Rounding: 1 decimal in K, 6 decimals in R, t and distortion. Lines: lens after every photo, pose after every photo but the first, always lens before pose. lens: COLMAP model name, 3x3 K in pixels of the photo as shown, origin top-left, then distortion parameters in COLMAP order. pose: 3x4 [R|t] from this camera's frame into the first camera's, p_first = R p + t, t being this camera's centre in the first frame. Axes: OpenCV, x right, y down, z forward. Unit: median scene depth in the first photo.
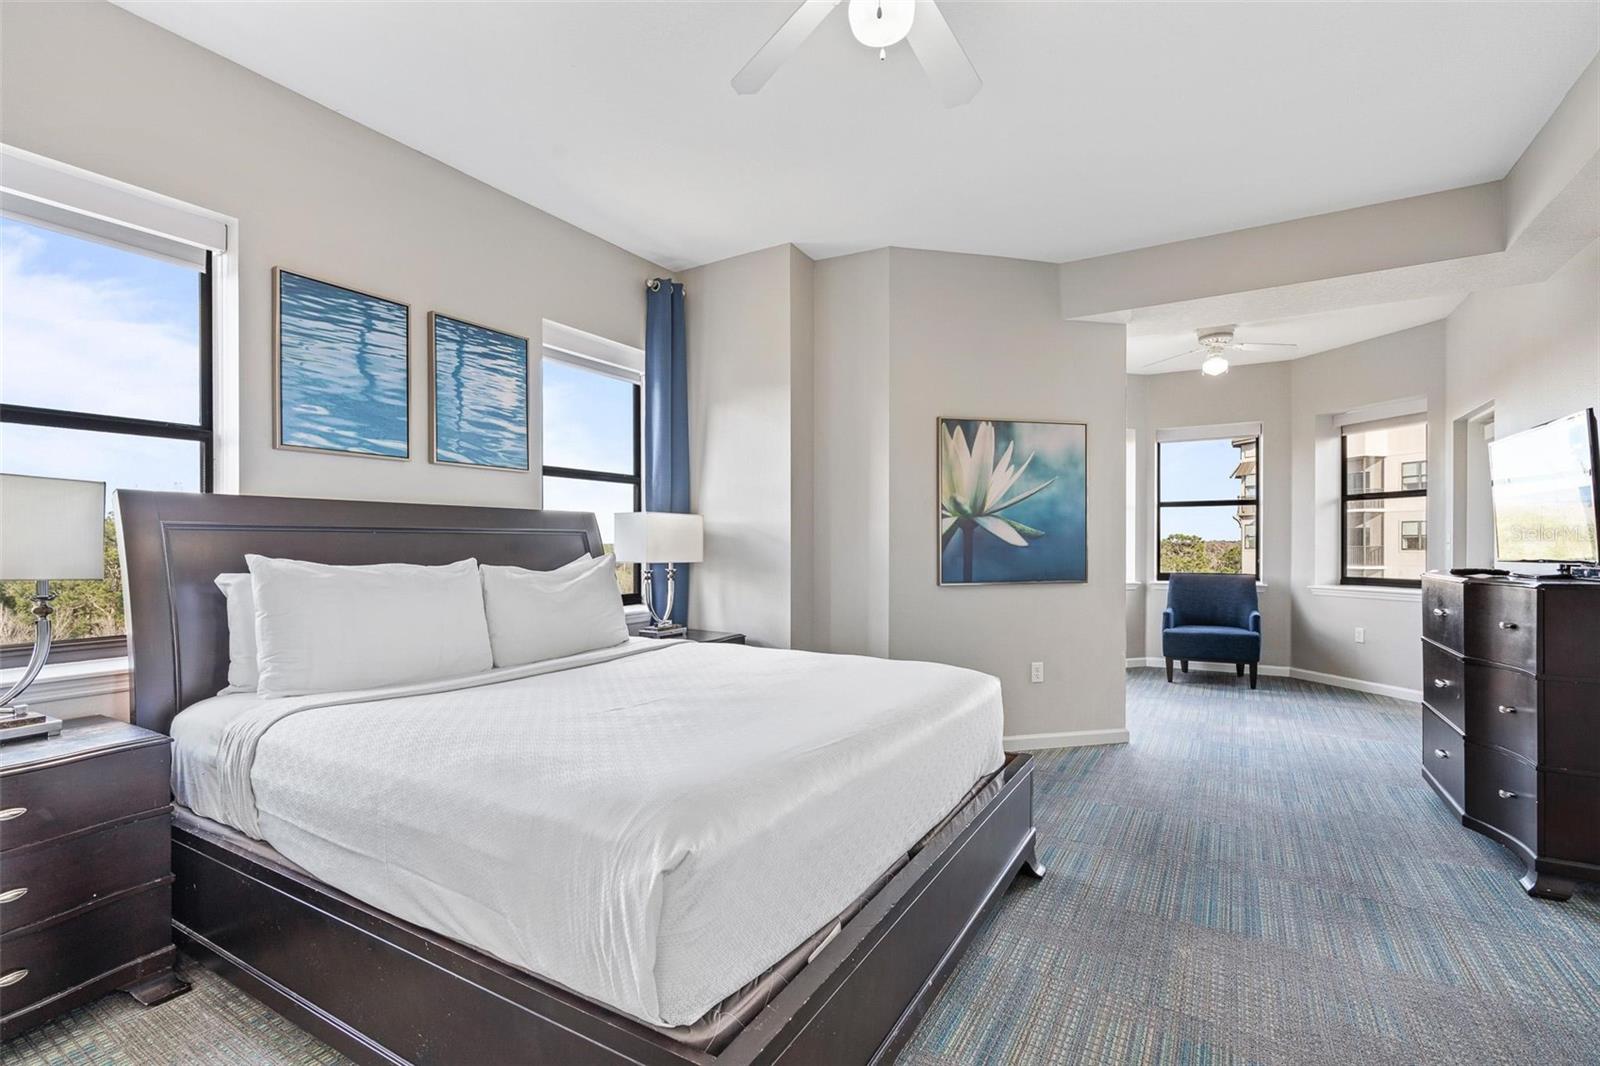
lens RADIAL K [[740.3, 0, 778.9], [0, 740.3, 544.6], [0, 0, 1]] dist [0.001205, 0.000270]
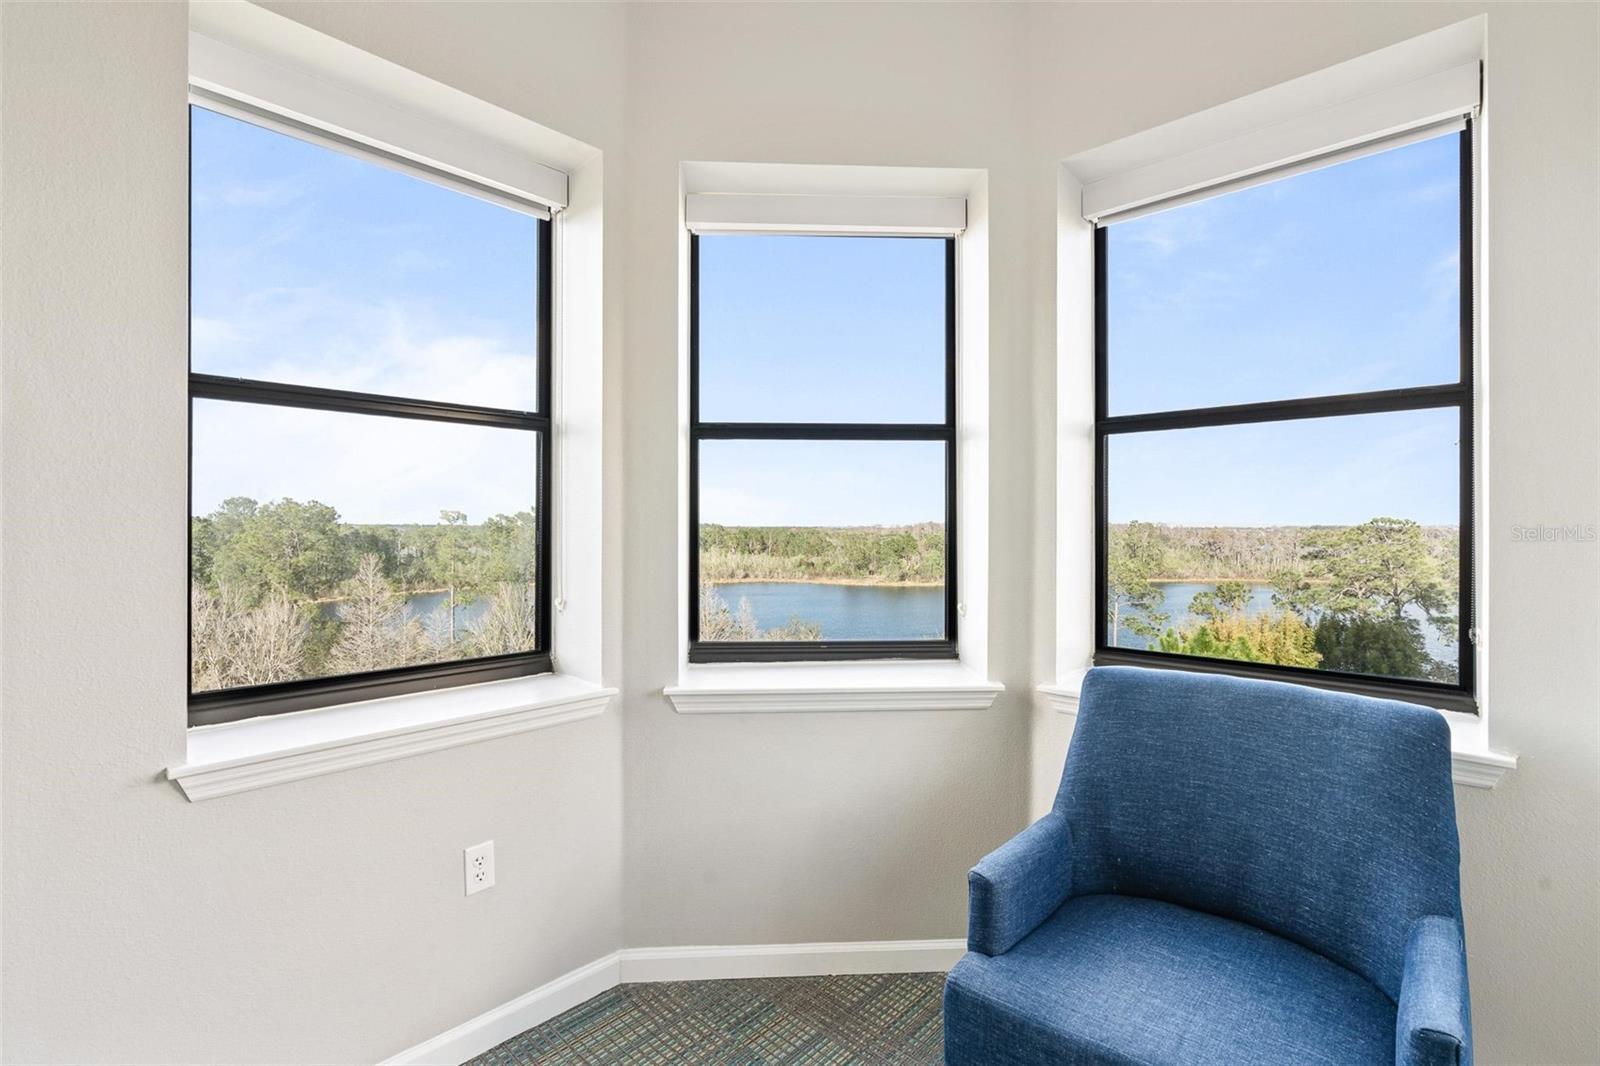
lens RADIAL K [[726.1, 0, 788.6], [0, 726.1, 528.0], [0, 0, 1]] dist [-0.009610, -0.000236]
pose [[0.979487, 0.002410, -0.201493, 0.461552], [-0.002337, 0.999997, 0.000603, -0.011304], [0.201494, -0.000120, 0.979490, 0.702445]]
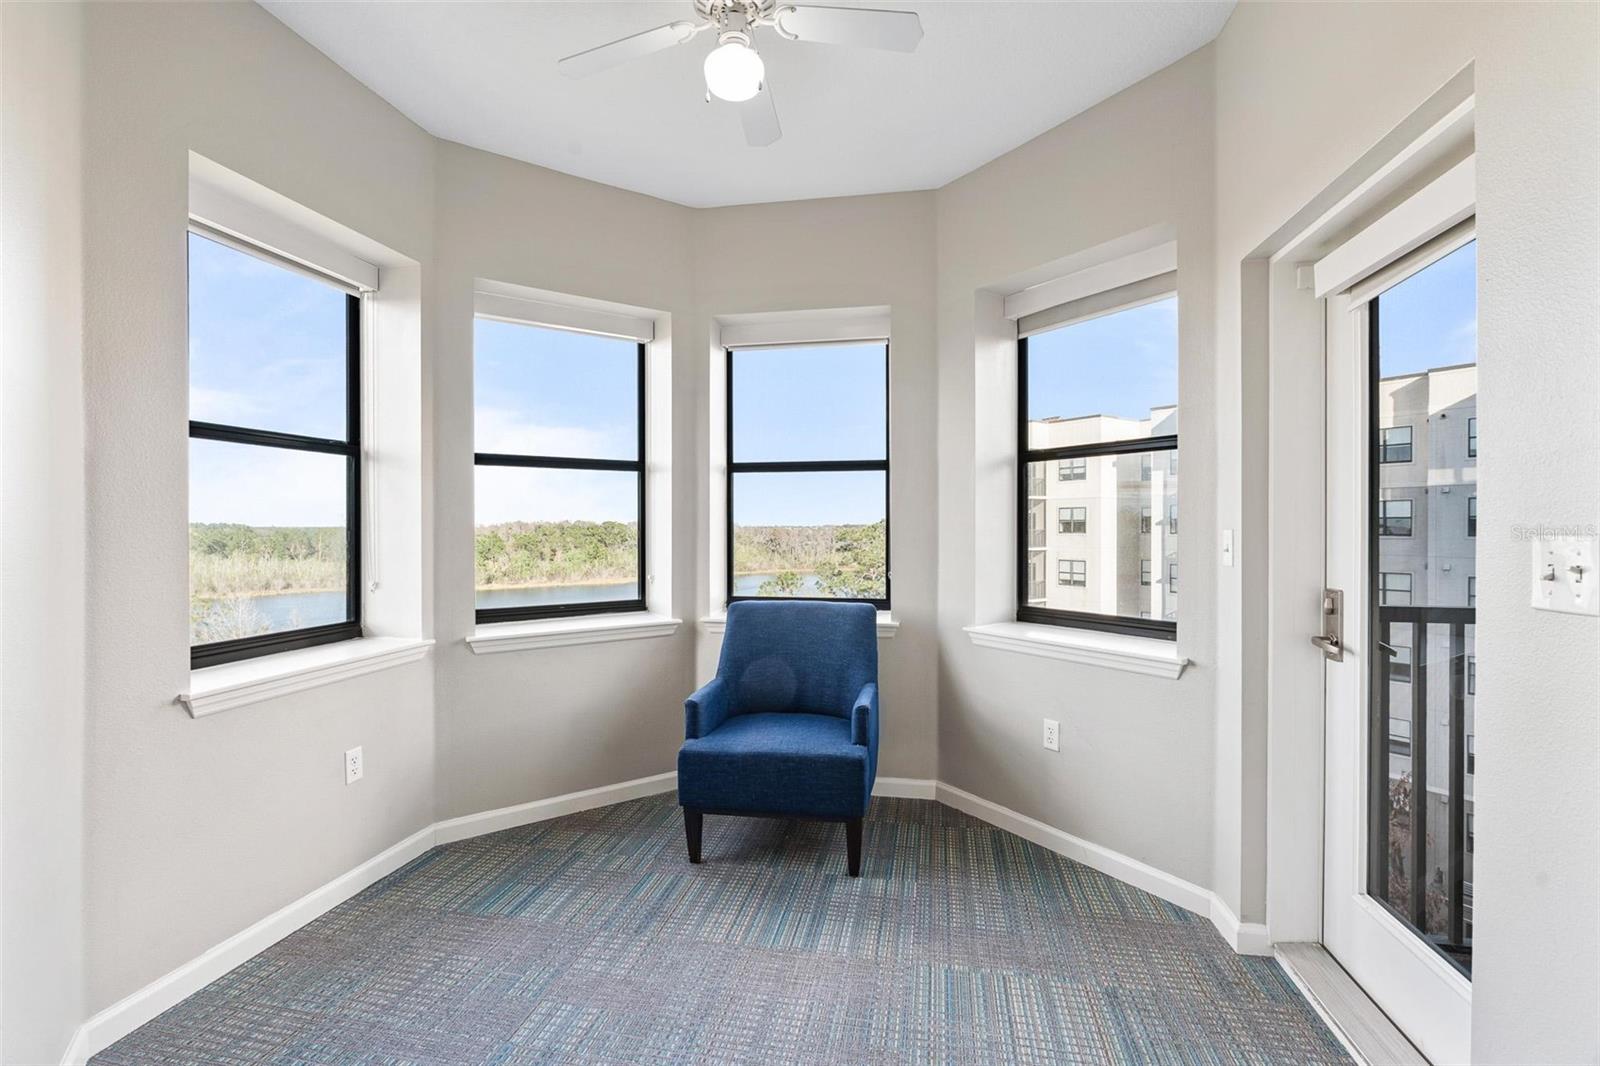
lens RADIAL K [[726.1, 0, 788.6], [0, 726.1, 528.0], [0, 0, 1]] dist [-0.009610, -0.000236]
pose [[0.939993, -0.001824, 0.341190, 0.388140], [0.001515, 0.999998, 0.001173, -0.011414], [-0.341191, -0.000586, 0.939994, 0.515806]]
